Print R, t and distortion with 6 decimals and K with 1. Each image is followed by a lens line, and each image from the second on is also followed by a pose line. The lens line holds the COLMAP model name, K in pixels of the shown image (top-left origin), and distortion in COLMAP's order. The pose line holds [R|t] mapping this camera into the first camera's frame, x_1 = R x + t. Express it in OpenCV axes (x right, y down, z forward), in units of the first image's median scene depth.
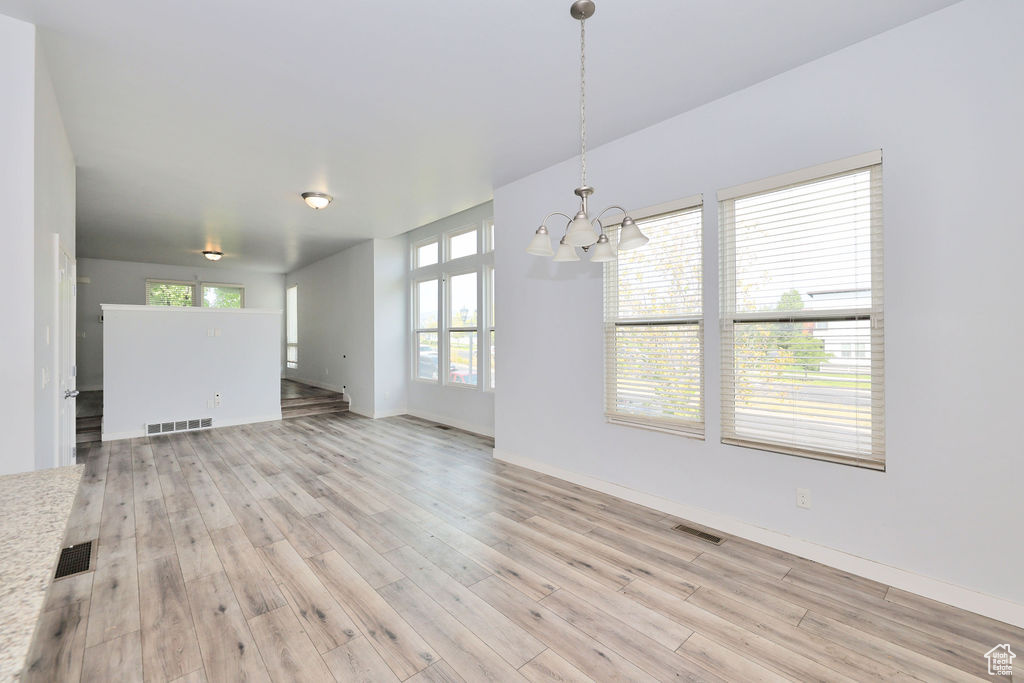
lens RADIAL K [[431.9, 0, 508.1], [0, 431.9, 338.1], [0, 0, 1]] dist [0.001219, -0.000235]
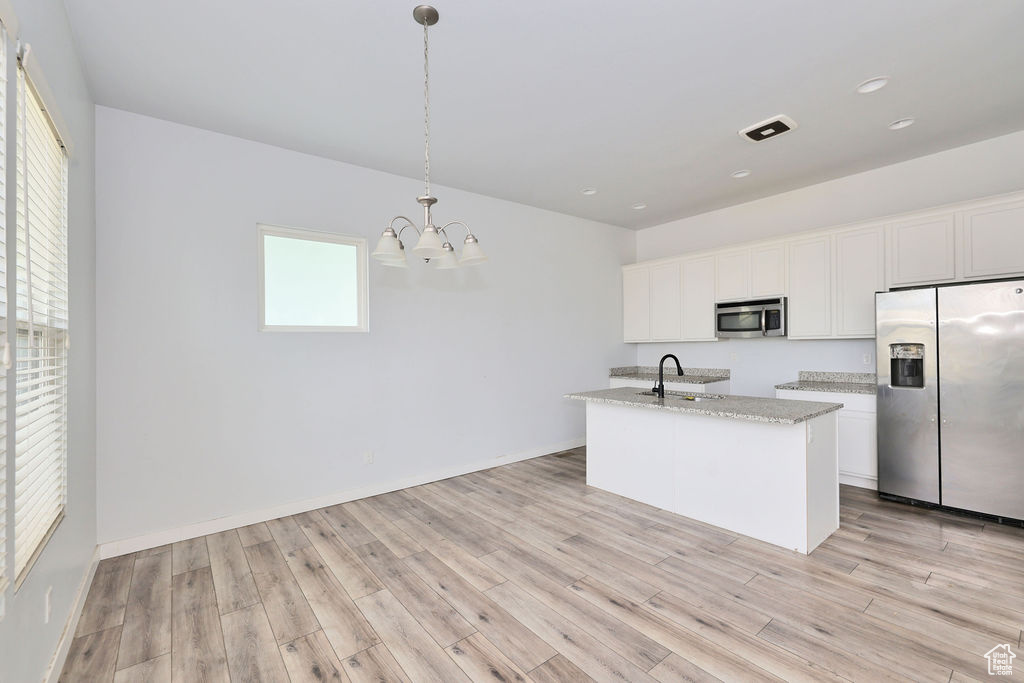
lens RADIAL K [[431.9, 0, 516.8], [0, 431.9, 337.7], [0, 0, 1]] dist [0.001219, -0.000235]
pose [[-0.998266, 0.028804, 0.051338, -0.051310], [0.028185, 0.999521, -0.012750, -0.000652], [-0.051681, -0.011281, -0.998600, 1.234971]]
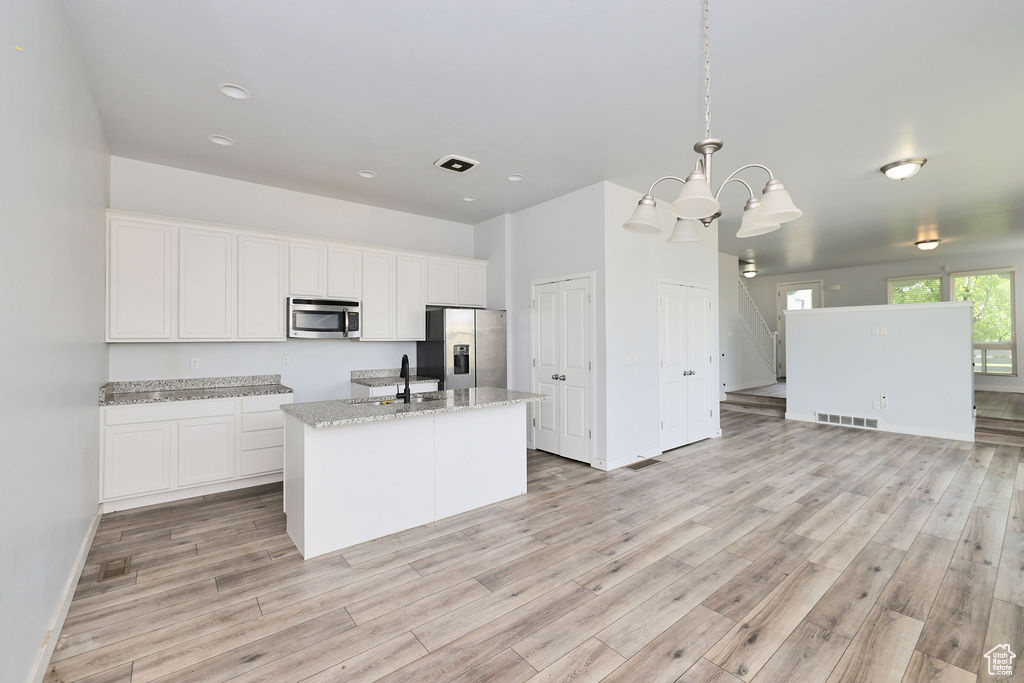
lens RADIAL K [[431.9, 0, 515.4], [0, 431.9, 339.4], [0, 0, 1]] dist [0.001219, -0.000235]
pose [[-0.041401, 0.007611, -0.999114, 0.584050], [0.000226, 0.999971, 0.007608, -0.004387], [0.999143, 0.000089, -0.041401, 0.433095]]
